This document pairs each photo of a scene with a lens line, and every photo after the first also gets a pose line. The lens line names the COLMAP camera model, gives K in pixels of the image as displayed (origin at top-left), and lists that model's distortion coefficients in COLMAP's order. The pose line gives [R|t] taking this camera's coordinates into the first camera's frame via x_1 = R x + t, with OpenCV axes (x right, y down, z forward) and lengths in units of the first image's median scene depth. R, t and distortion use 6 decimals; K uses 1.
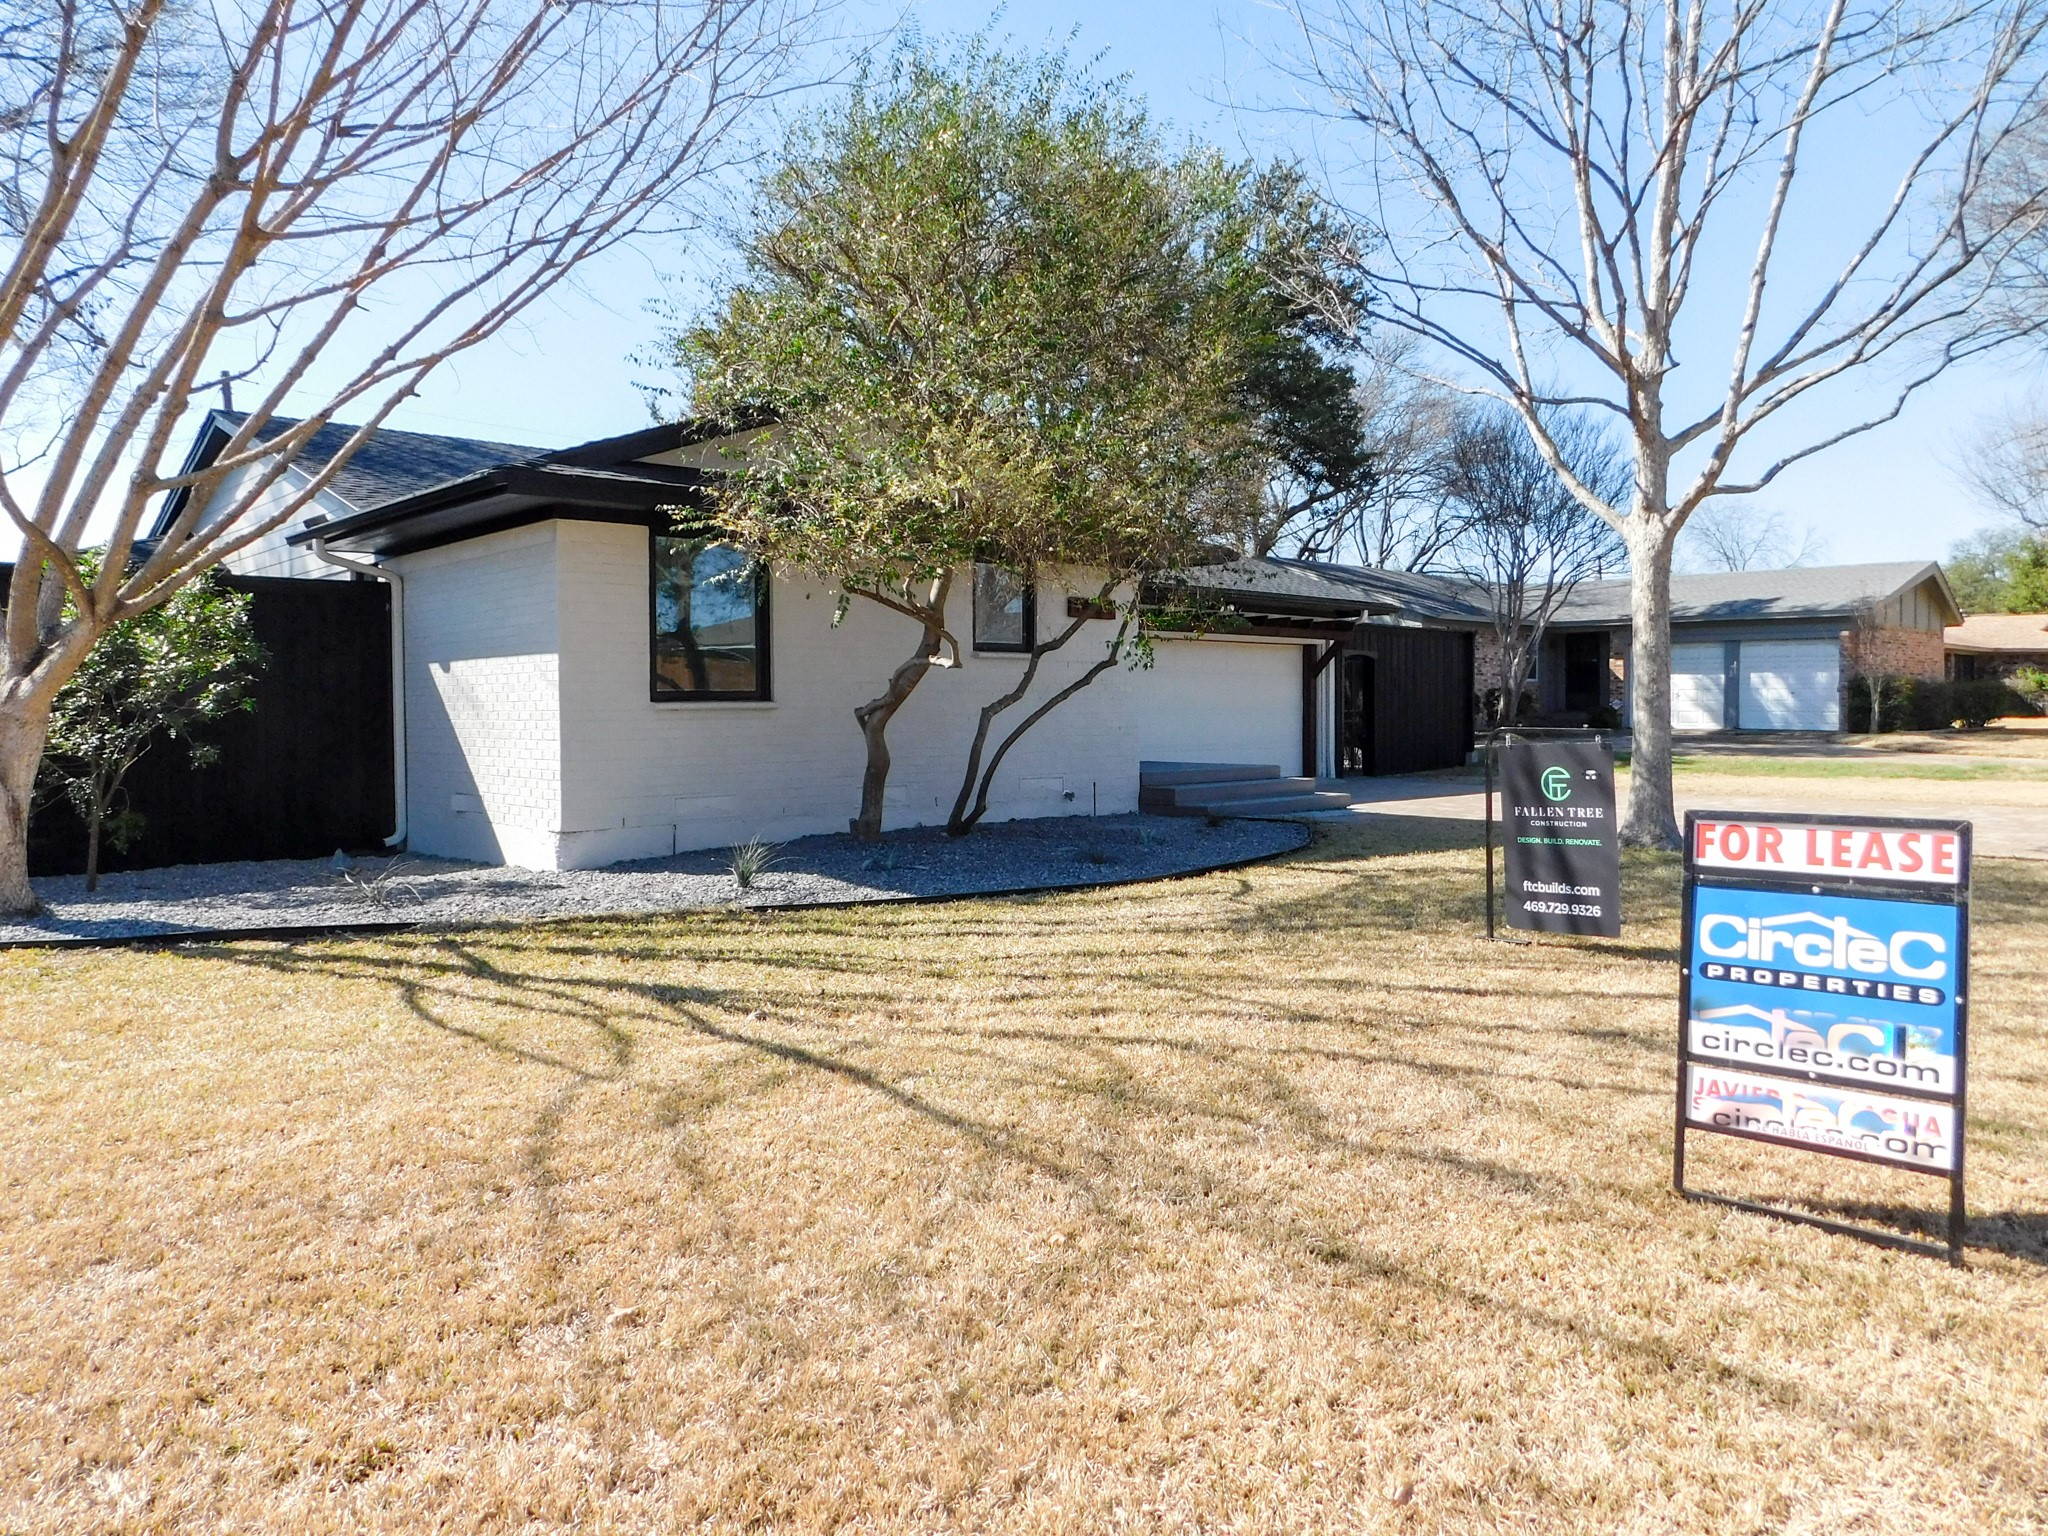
lens RADIAL K [[1433.7, 0, 1024.0], [0, 1433.7, 768.0], [0, 0, 1]] dist [-0.038421, 0.000492]
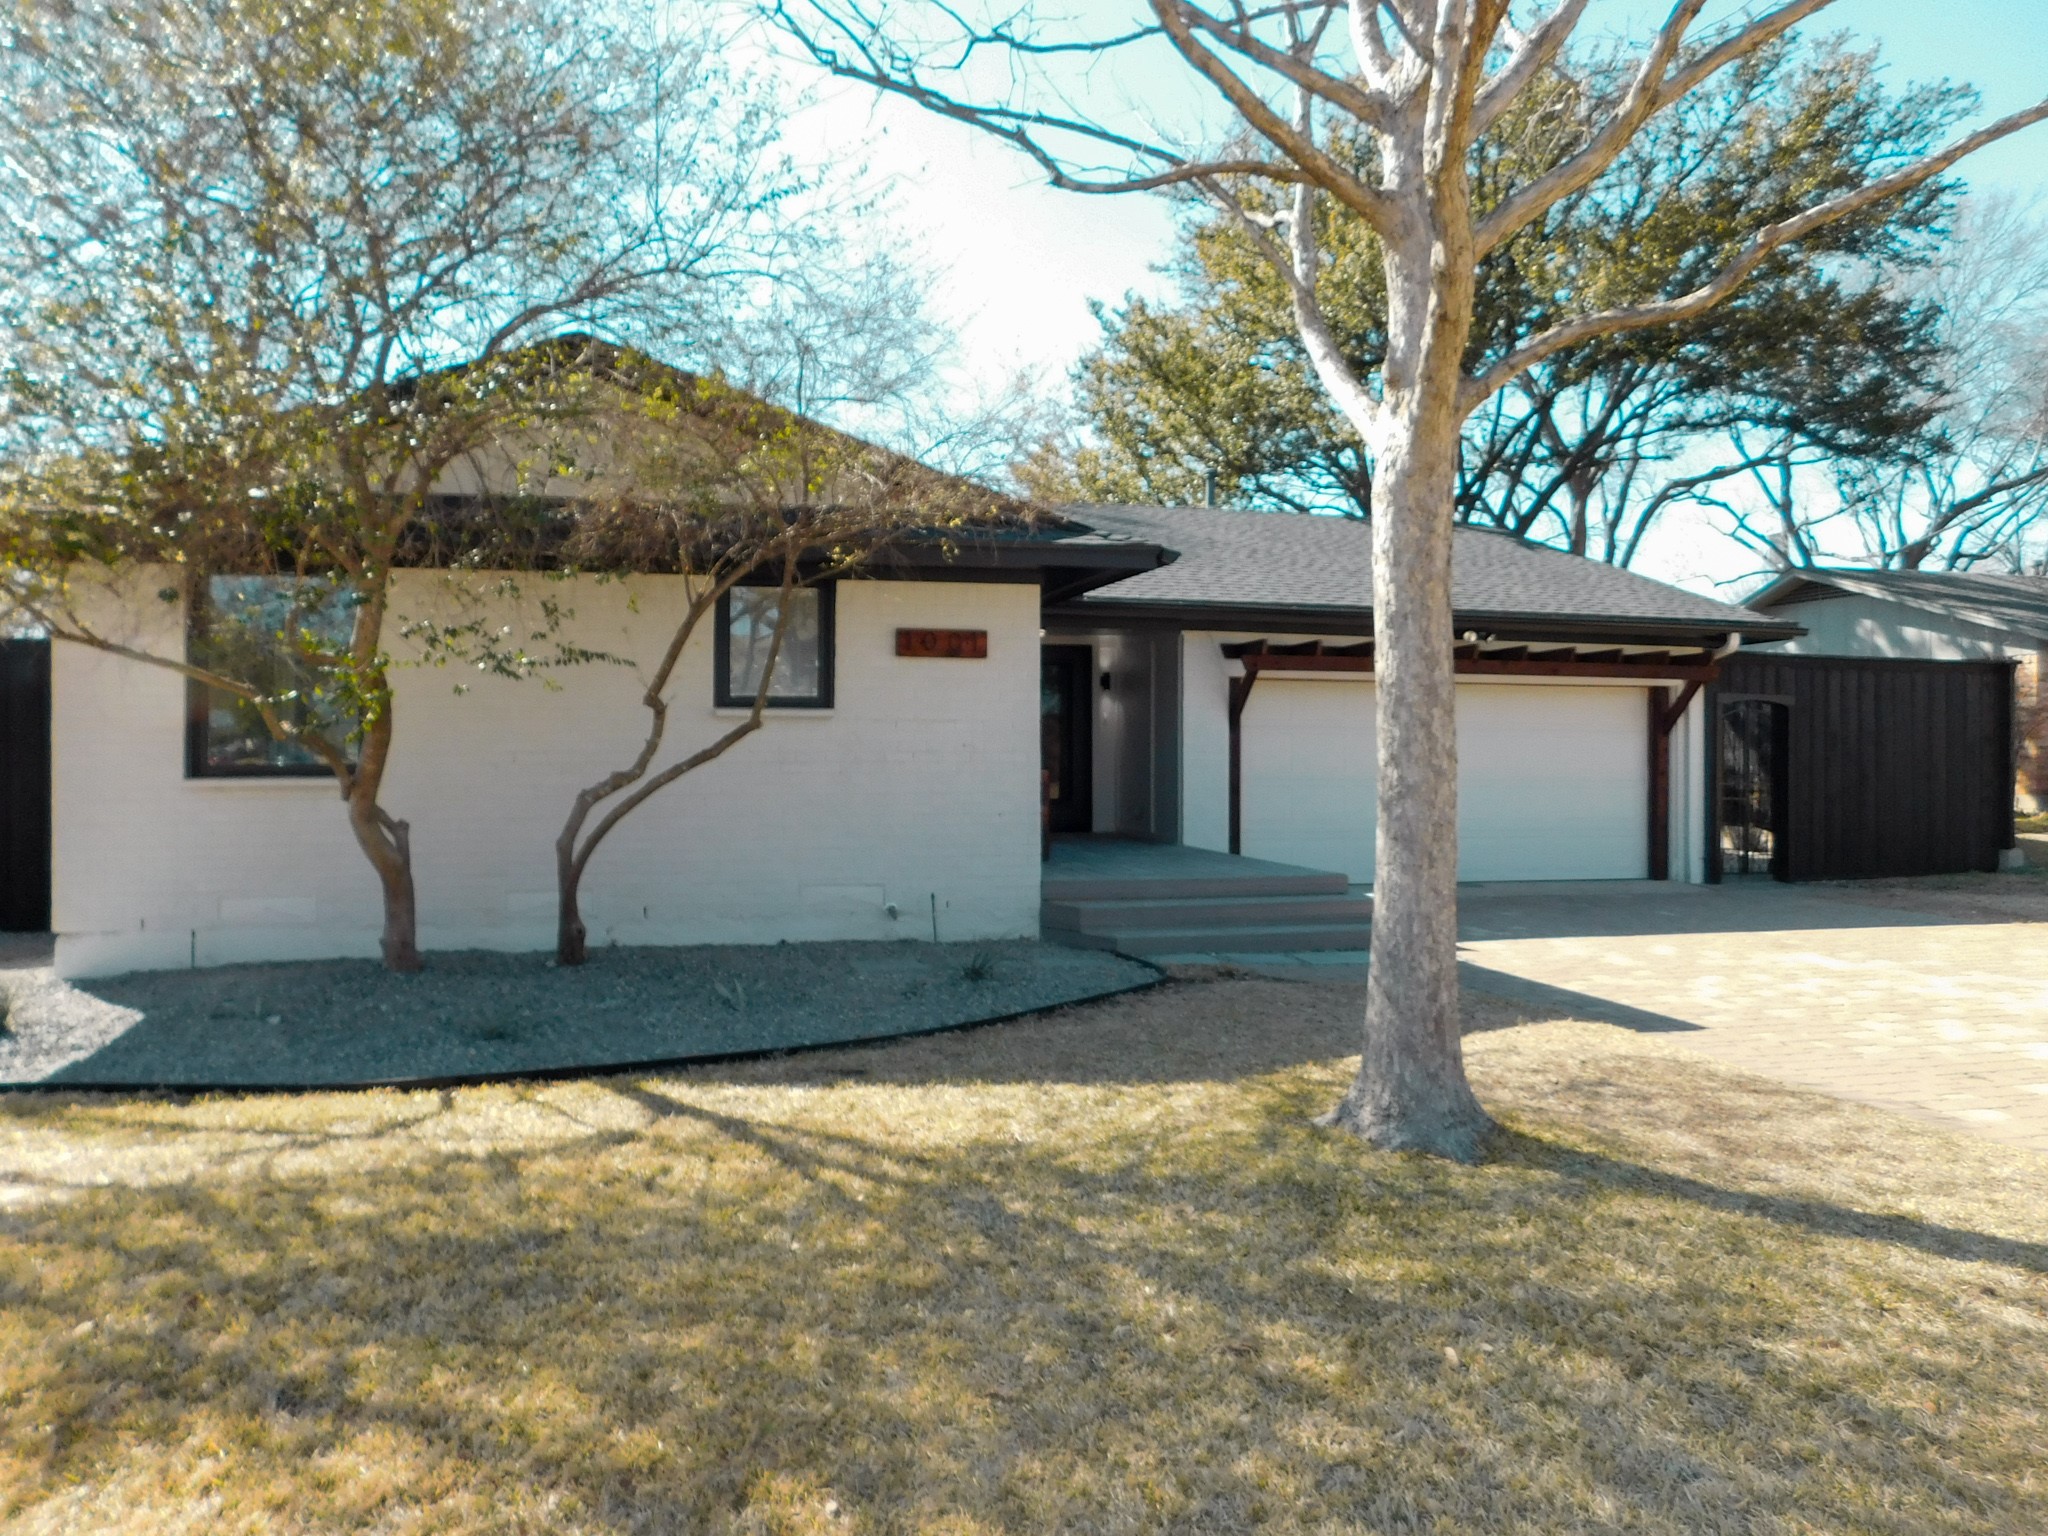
lens RADIAL K [[1433.7, 0, 1024.0], [0, 1433.7, 768.0], [0, 0, 1]] dist [-0.038421, 0.000492]
pose [[0.865580, 0.008938, -0.500690, 0.282786], [-0.026579, 0.999251, -0.028111, -0.021115], [0.500064, 0.037640, 0.865170, 0.272382]]
